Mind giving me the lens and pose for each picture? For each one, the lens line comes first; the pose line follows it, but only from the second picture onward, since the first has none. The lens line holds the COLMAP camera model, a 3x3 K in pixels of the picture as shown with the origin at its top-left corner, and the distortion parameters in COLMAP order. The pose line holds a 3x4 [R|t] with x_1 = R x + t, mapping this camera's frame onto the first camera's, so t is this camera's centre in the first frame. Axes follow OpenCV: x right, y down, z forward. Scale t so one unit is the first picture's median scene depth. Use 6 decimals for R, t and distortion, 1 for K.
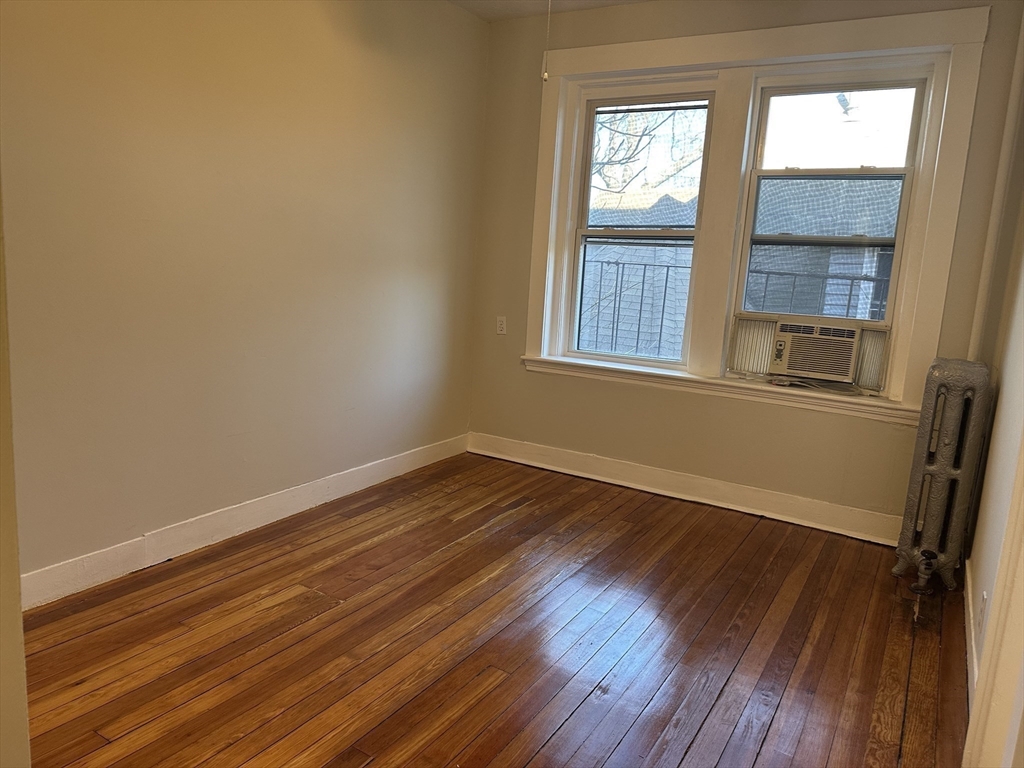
lens RADIAL K [[708.9, 0, 517.2], [0, 708.9, 389.0], [0, 0, 1]] dist [0.139710, -0.189222]
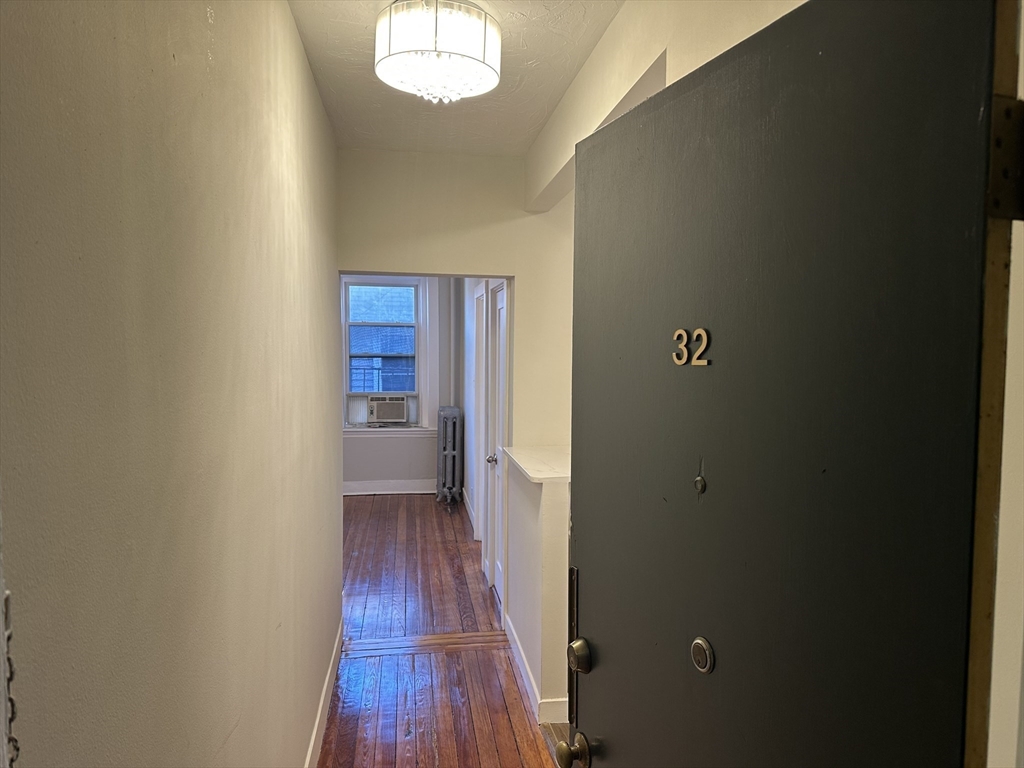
lens RADIAL K [[708.9, 0, 517.2], [0, 708.9, 389.0], [0, 0, 1]] dist [0.139710, -0.189222]
pose [[0.771894, -0.097664, 0.628205, -0.618954], [0.144659, 0.989191, -0.023961, -0.007066], [-0.619075, 0.109371, 0.777679, -0.877750]]
